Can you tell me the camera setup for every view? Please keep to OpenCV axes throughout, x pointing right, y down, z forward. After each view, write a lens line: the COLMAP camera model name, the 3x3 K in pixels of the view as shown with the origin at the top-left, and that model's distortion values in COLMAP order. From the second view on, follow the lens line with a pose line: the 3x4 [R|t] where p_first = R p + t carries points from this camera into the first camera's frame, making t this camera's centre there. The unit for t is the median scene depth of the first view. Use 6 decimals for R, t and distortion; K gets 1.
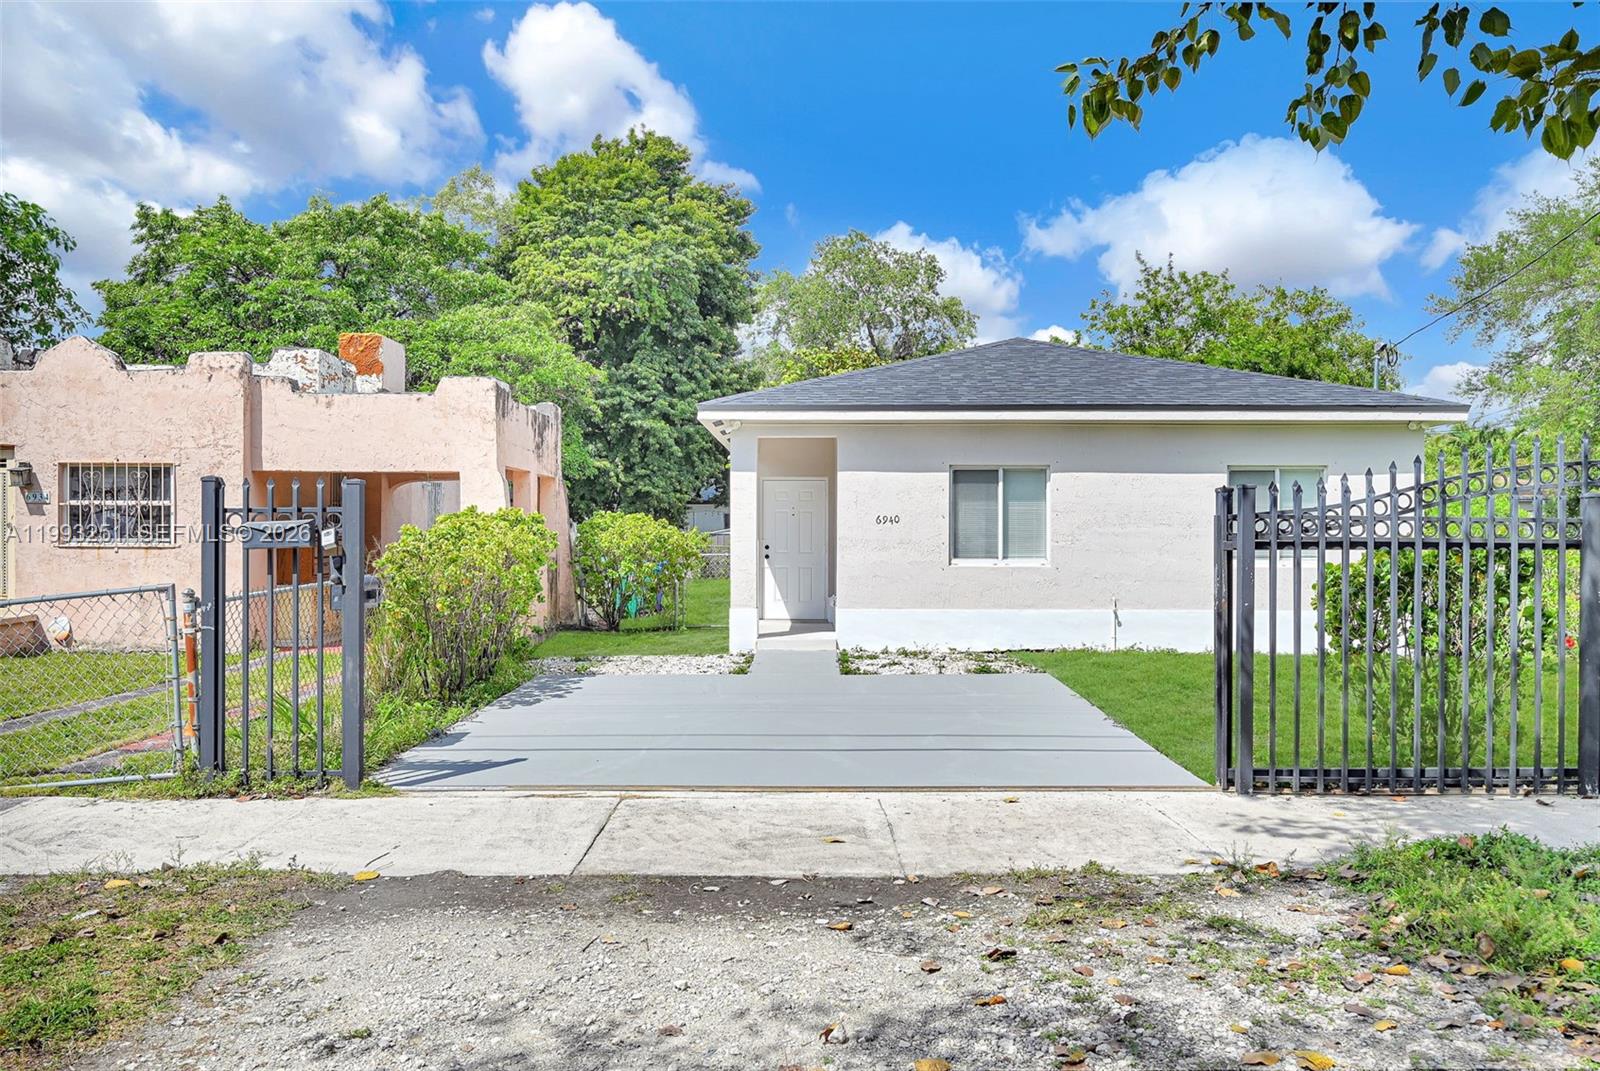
lens RADIAL K [[1197.7, 0, 800.0], [0, 1197.7, 535.5], [0, 0, 1]] dist [-0.002245, 0.000226]
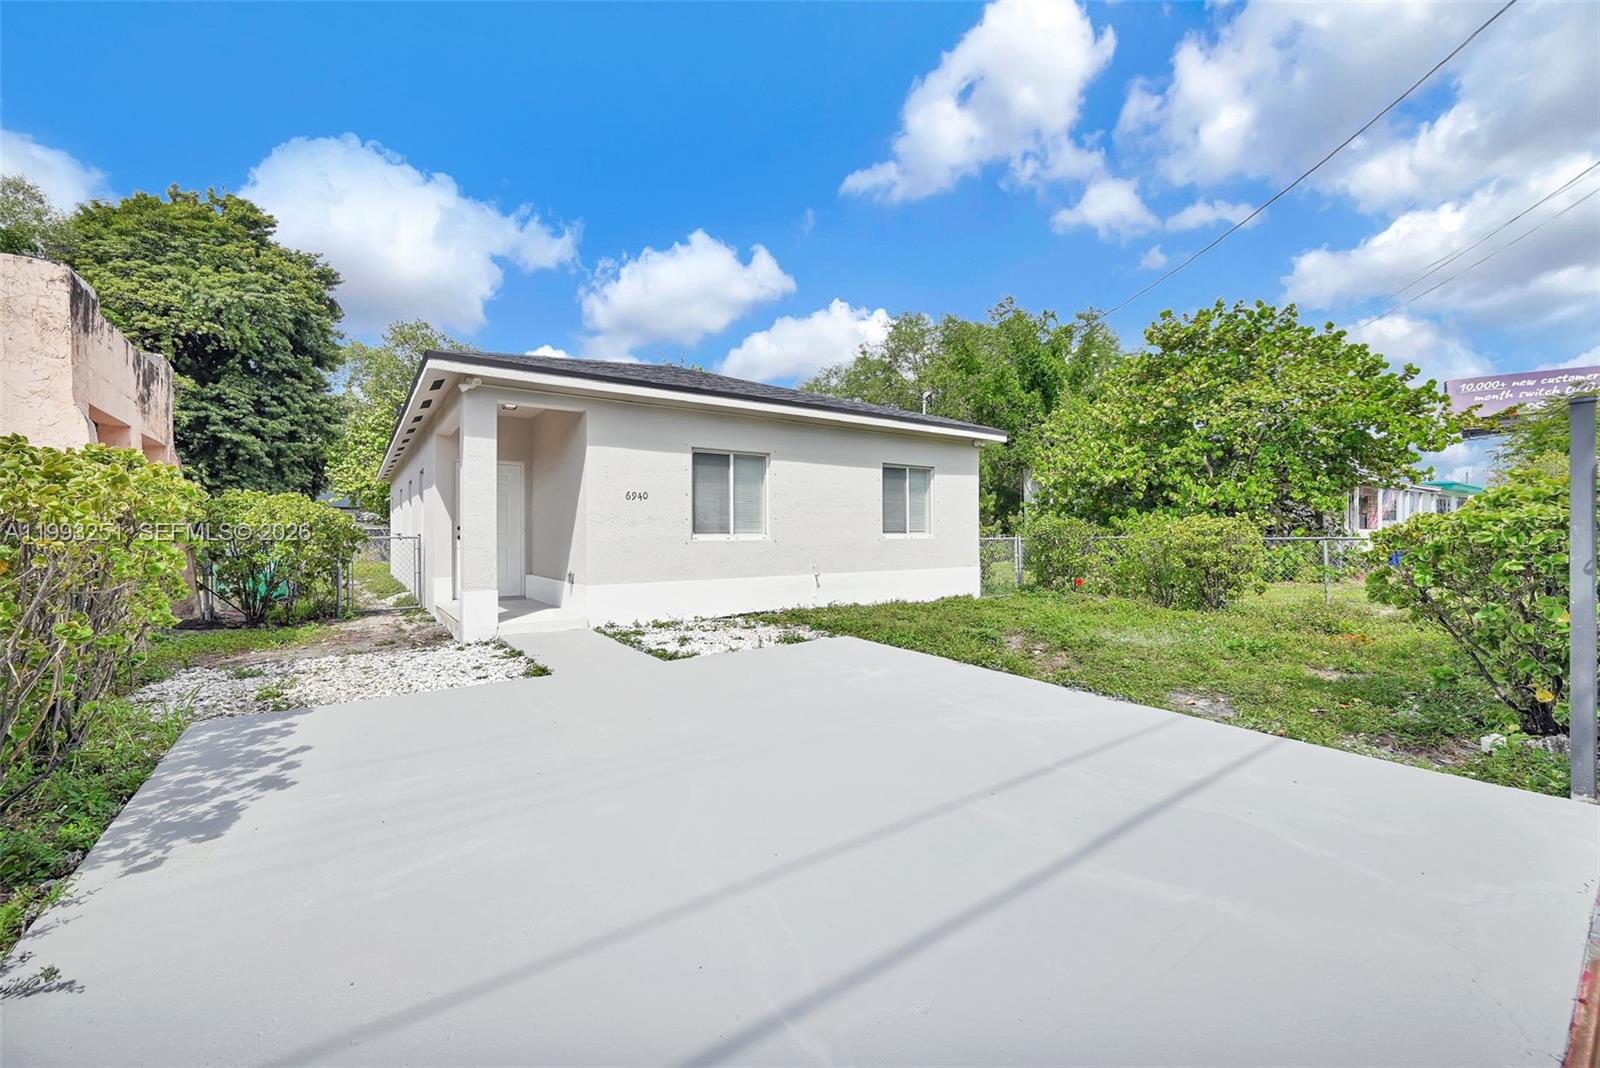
lens RADIAL K [[633.8, 0, 800.1], [0, 633.8, 530.5], [0, 0, 1]] dist [-0.002565, 0.000217]
pose [[0.807811, -0.002616, 0.589436, -0.104757], [0.007320, 0.999958, -0.005594, 0.016094], [-0.589397, 0.008834, 0.807796, 0.375075]]
